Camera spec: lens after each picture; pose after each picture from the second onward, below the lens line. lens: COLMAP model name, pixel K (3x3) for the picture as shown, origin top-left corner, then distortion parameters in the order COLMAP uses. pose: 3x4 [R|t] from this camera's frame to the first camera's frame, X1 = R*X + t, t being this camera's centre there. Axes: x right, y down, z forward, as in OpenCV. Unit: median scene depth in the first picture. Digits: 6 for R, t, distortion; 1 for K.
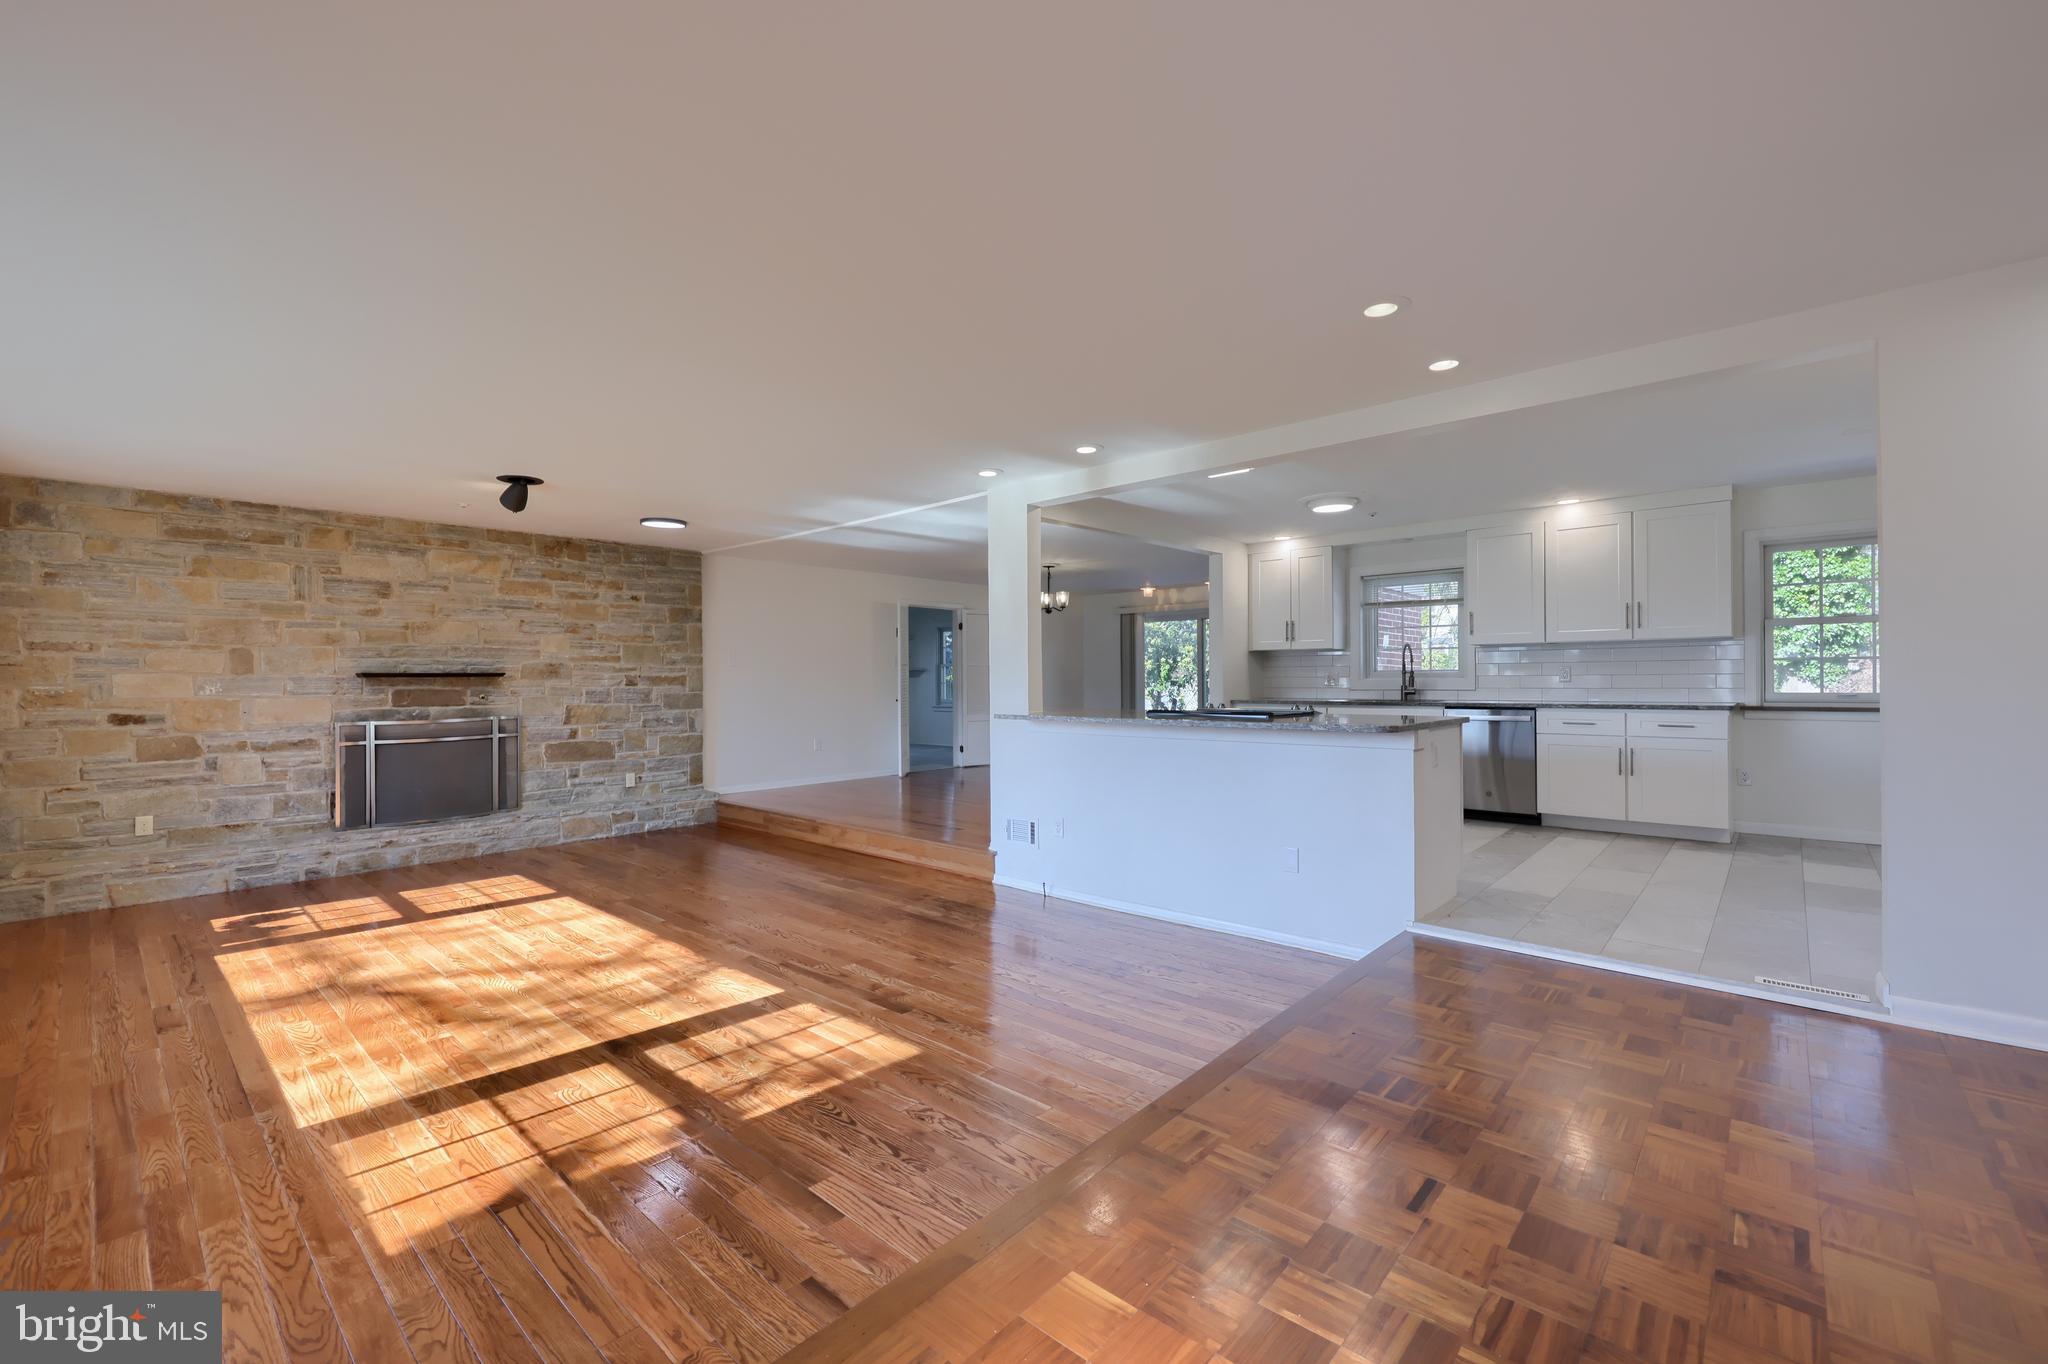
lens RADIAL K [[842.0, 0, 1024.0], [0, 842.0, 682.0], [0, 0, 1]] dist [0.000806, -0.000796]
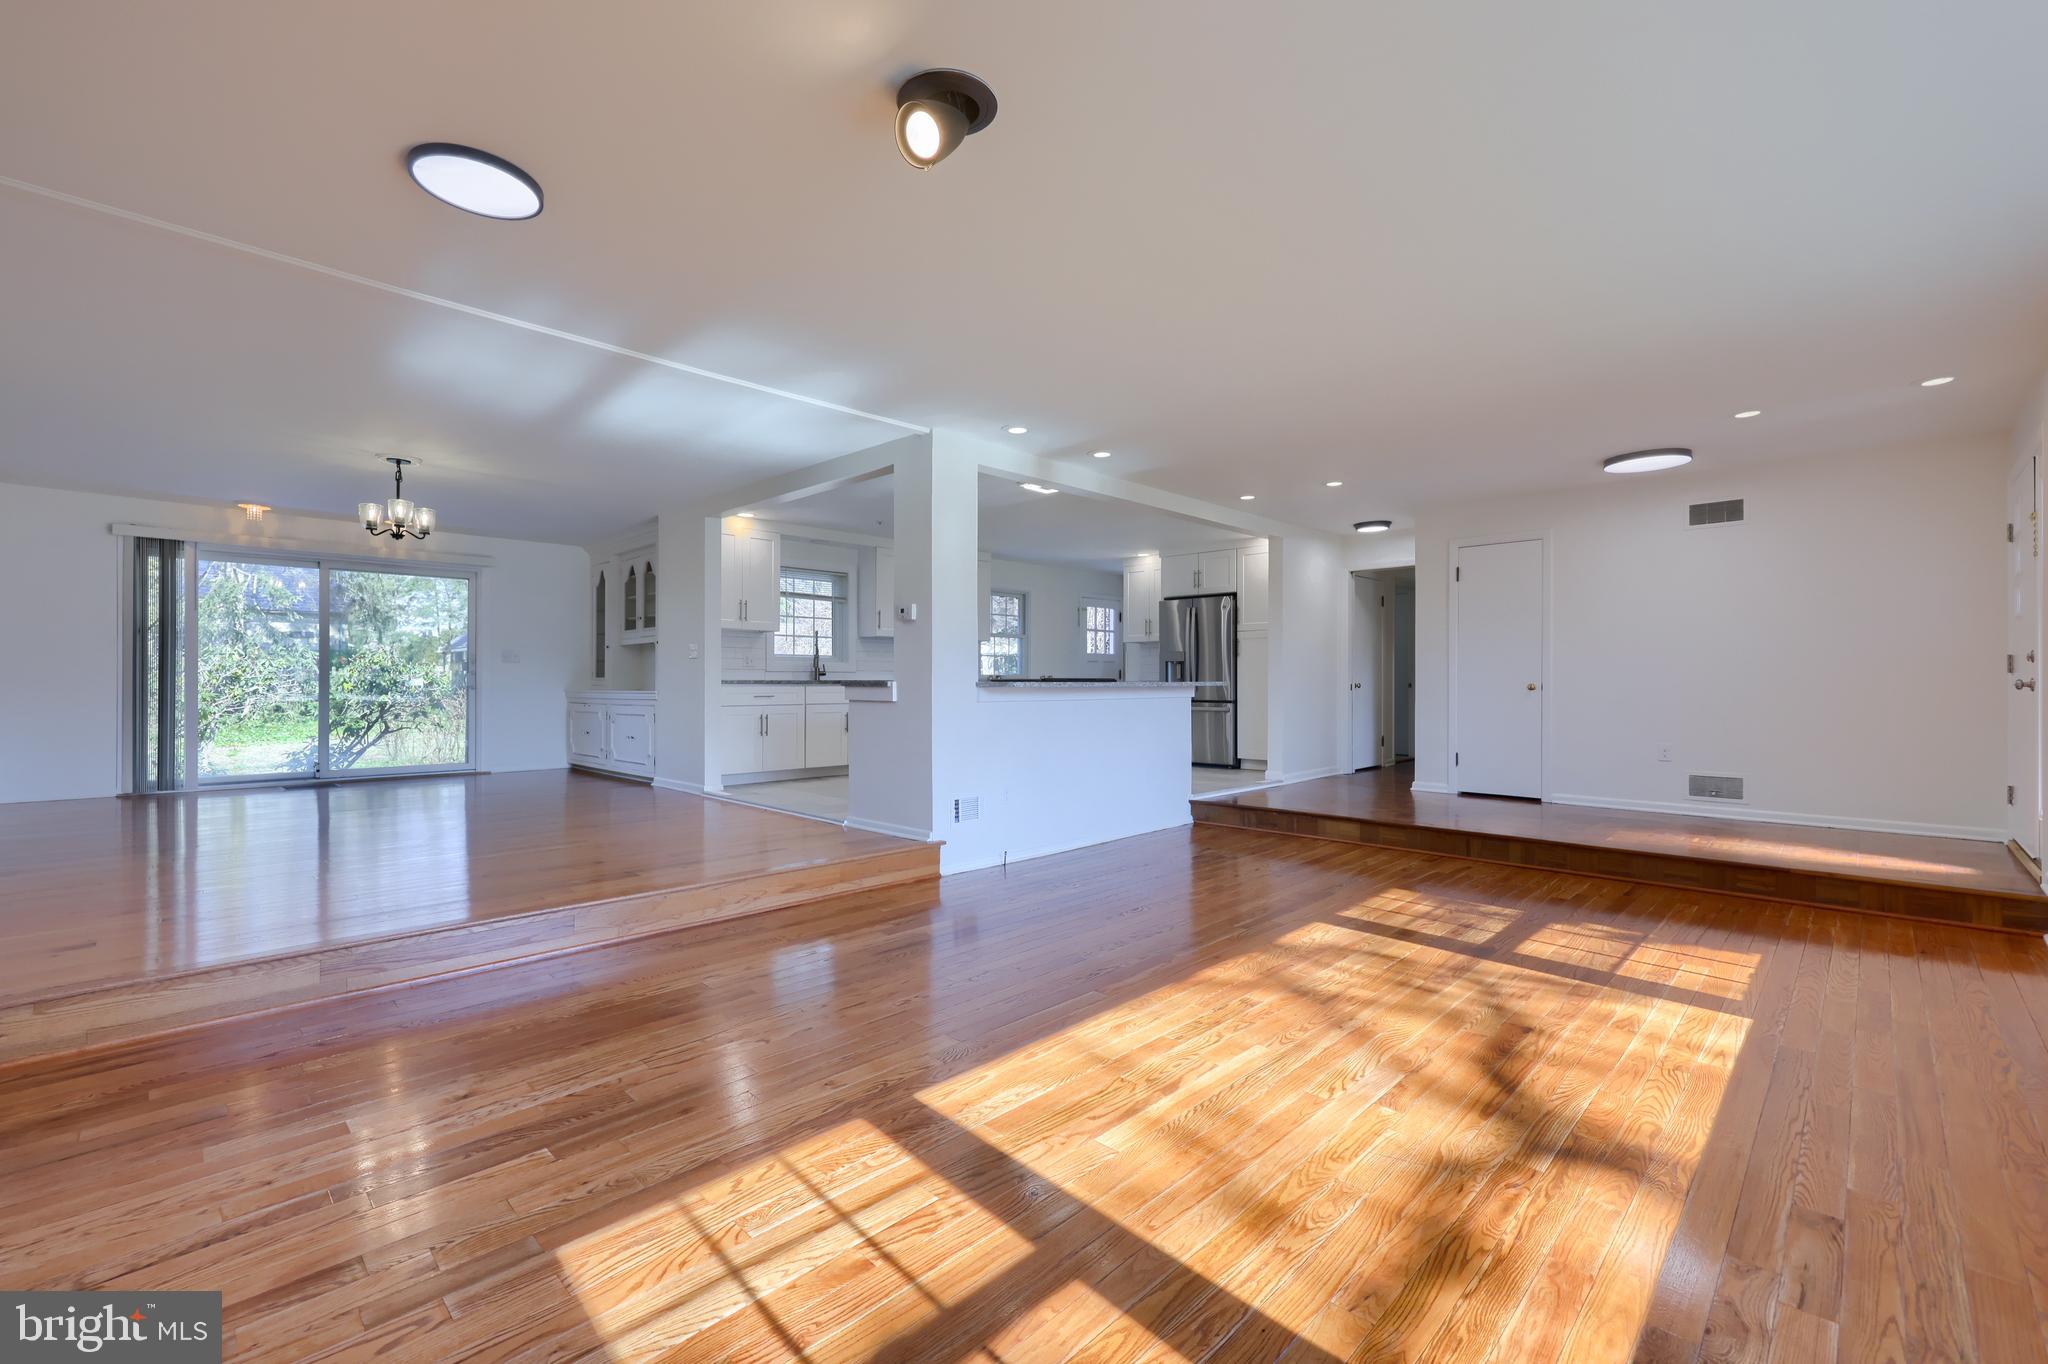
lens RADIAL K [[856.3, 0, 1018.4], [0, 856.3, 684.3], [0, 0, 1]] dist [0.001739, 0.000677]
pose [[0.053816, 0.000311, 0.998551, -0.934917], [0.000651, 1.000000, -0.000346, 0.036601], [-0.998551, 0.000669, 0.053816, 0.870447]]
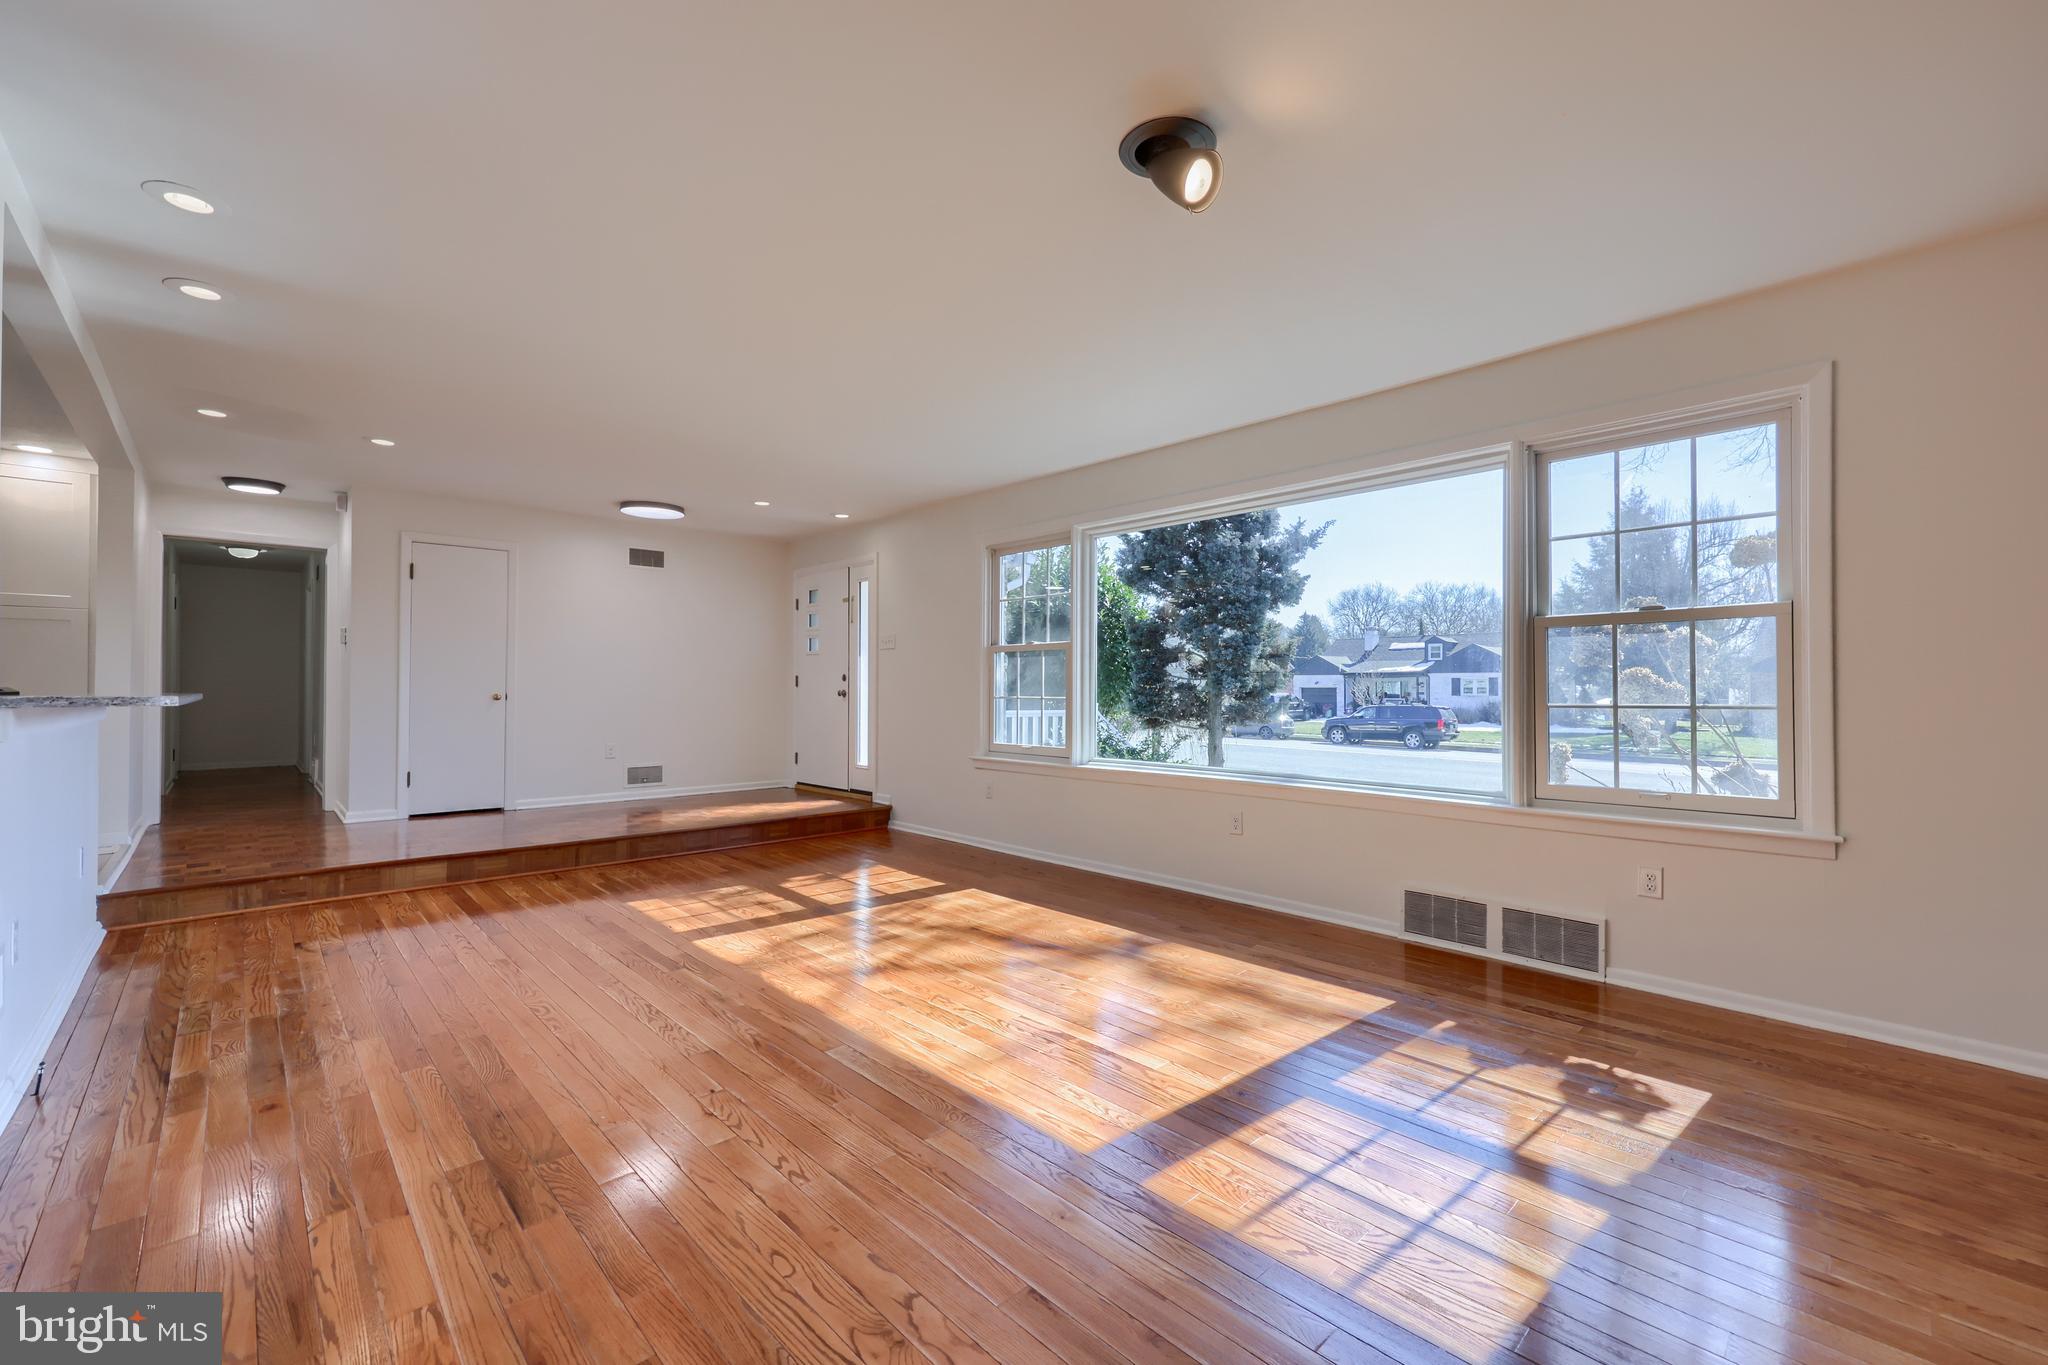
lens RADIAL K [[844.4, 0, 1013.3], [0, 844.4, 684.3], [0, 0, 1]] dist [0.004318, 0.000321]
pose [[-0.995512, 0.006885, 0.094386, -0.518835], [0.006589, 0.999972, -0.003447, 0.031926], [-0.094407, -0.002809, -0.995530, 1.324303]]
